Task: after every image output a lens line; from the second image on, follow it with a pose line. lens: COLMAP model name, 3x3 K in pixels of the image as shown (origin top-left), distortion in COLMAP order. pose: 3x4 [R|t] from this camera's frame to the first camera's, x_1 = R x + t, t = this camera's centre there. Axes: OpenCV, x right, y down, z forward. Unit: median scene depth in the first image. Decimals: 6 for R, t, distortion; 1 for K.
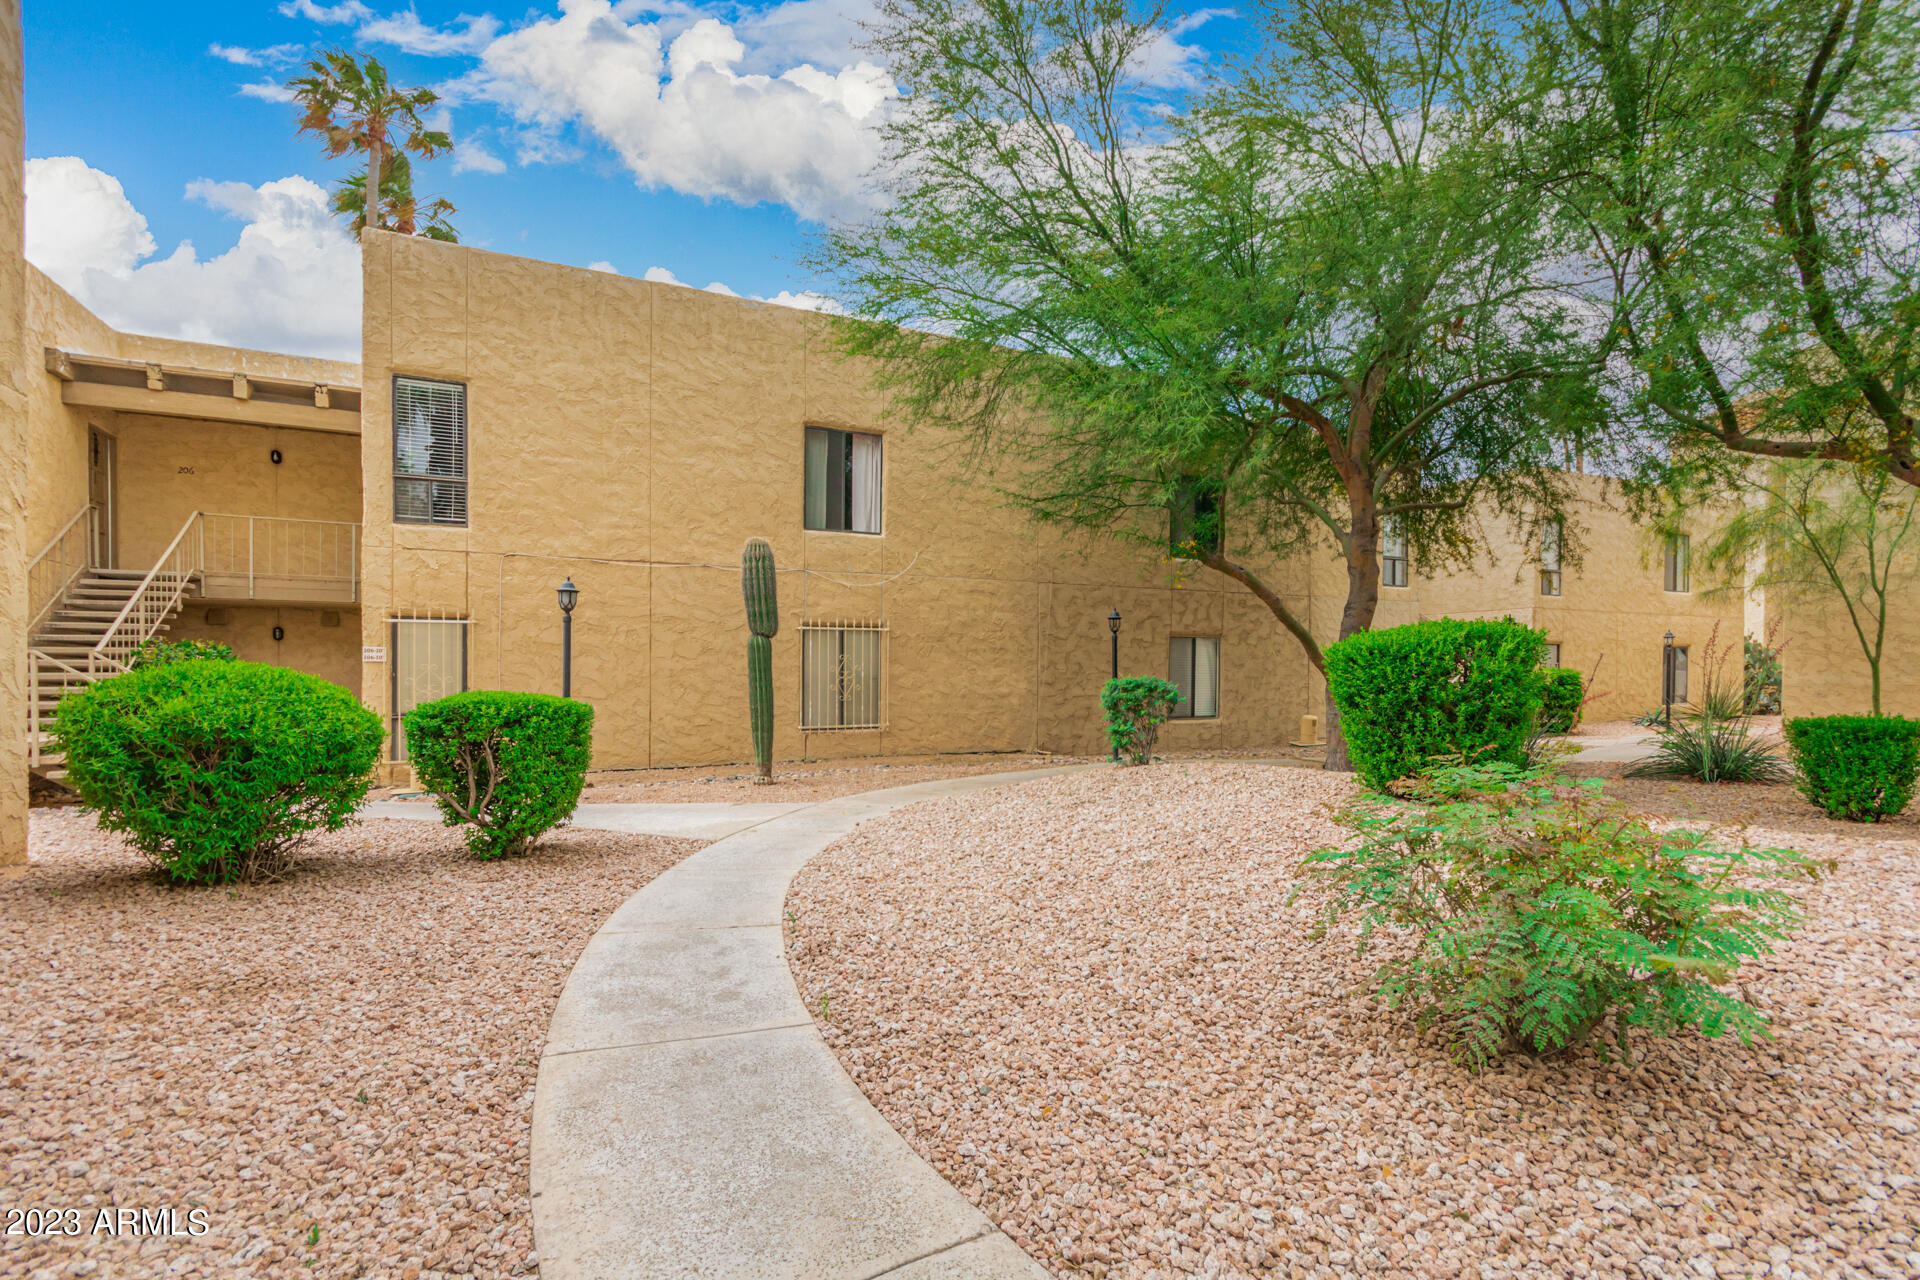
lens RADIAL K [[892.8, 0, 957.9], [0, 892.8, 656.8], [0, 0, 1]] dist [-0.002414, -0.001073]
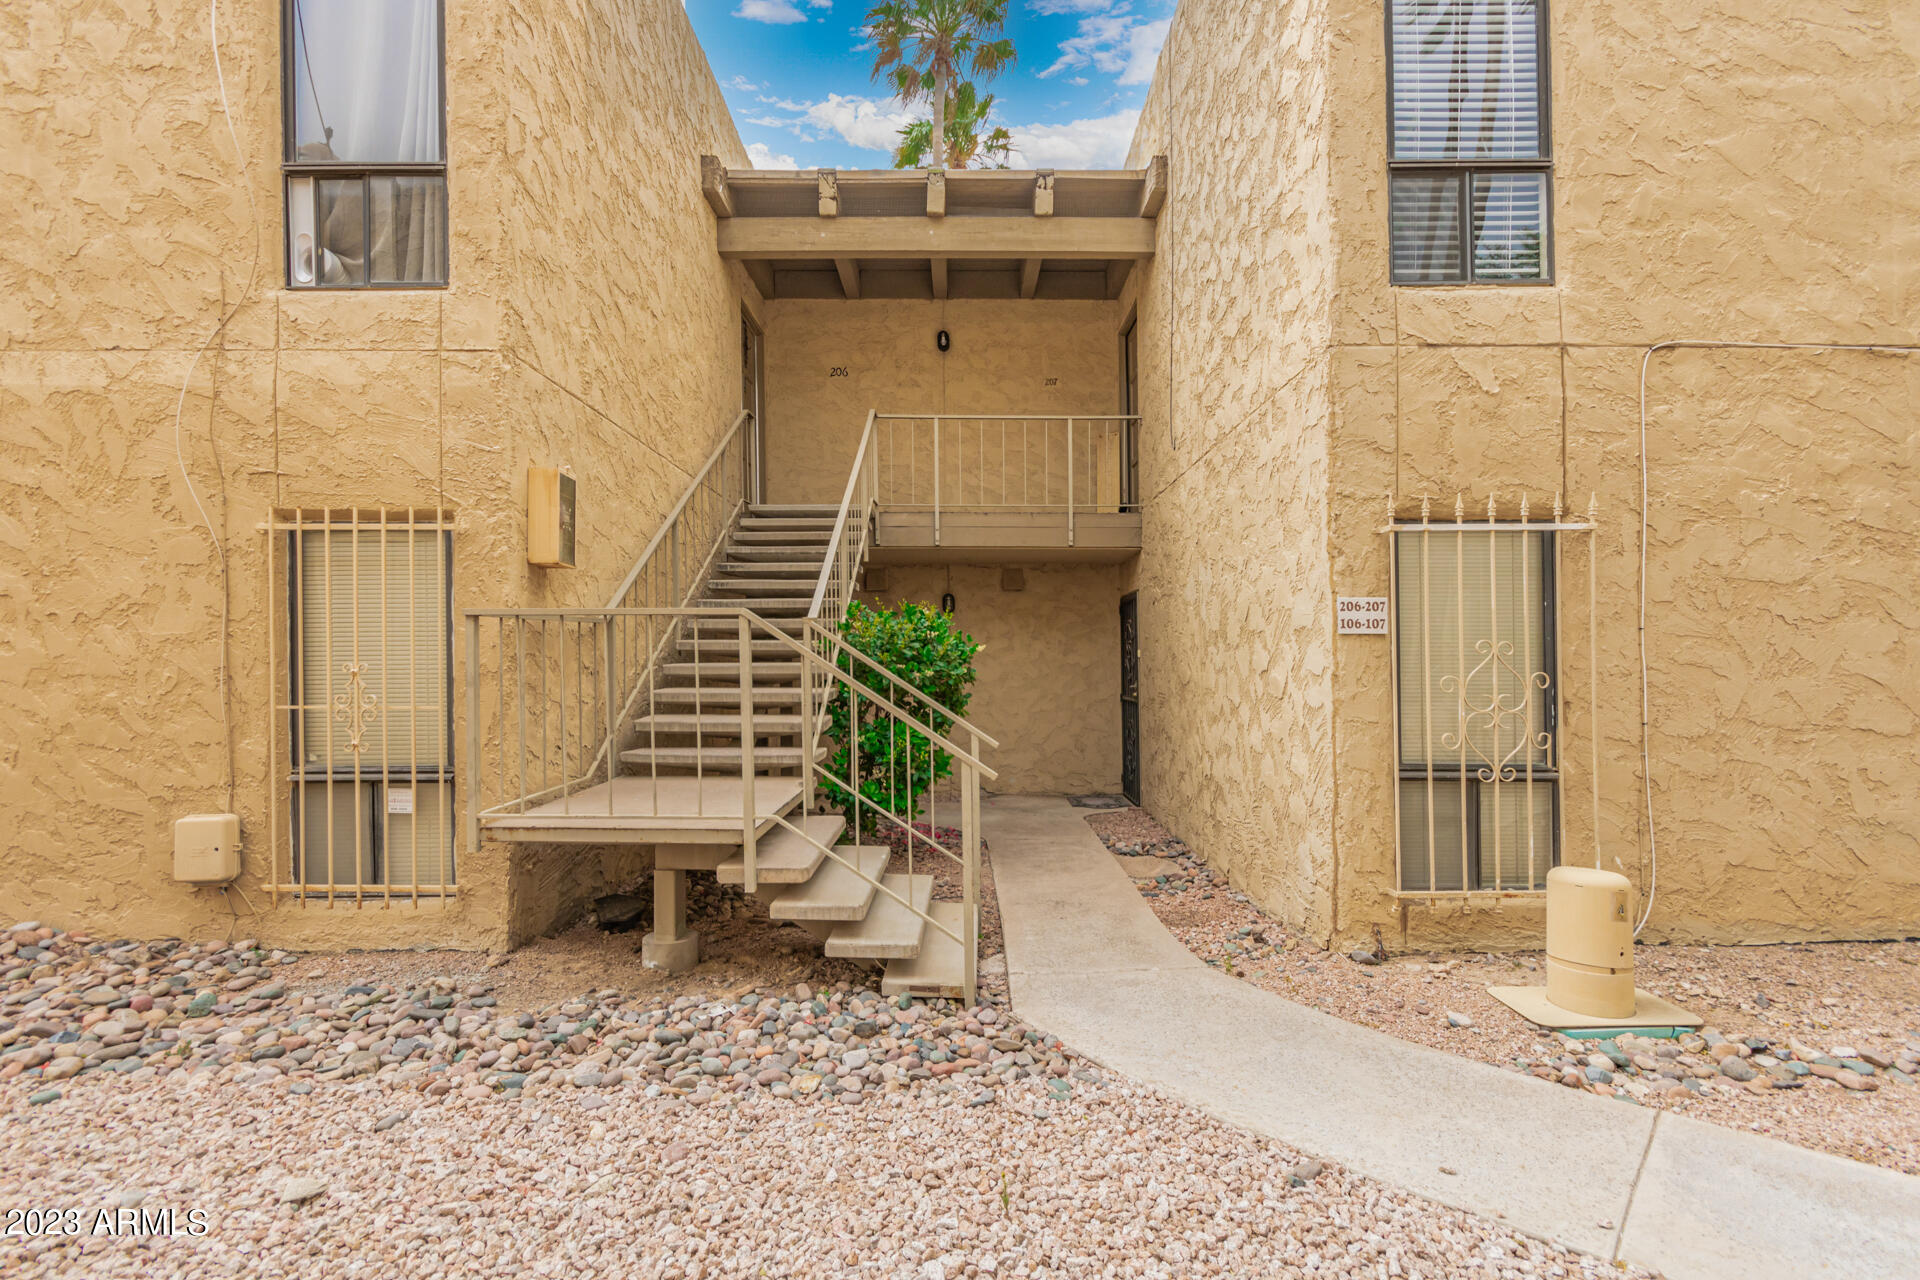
lens RADIAL K [[892.8, 0, 961.8], [0, 892.8, 636.6], [0, 0, 1]] dist [-0.002414, -0.001073]
pose [[0.891944, -0.012314, -0.451979, -0.579037], [0.010619, 0.999924, -0.006287, 0.006583], [0.452022, 0.000808, 0.892007, 0.516977]]
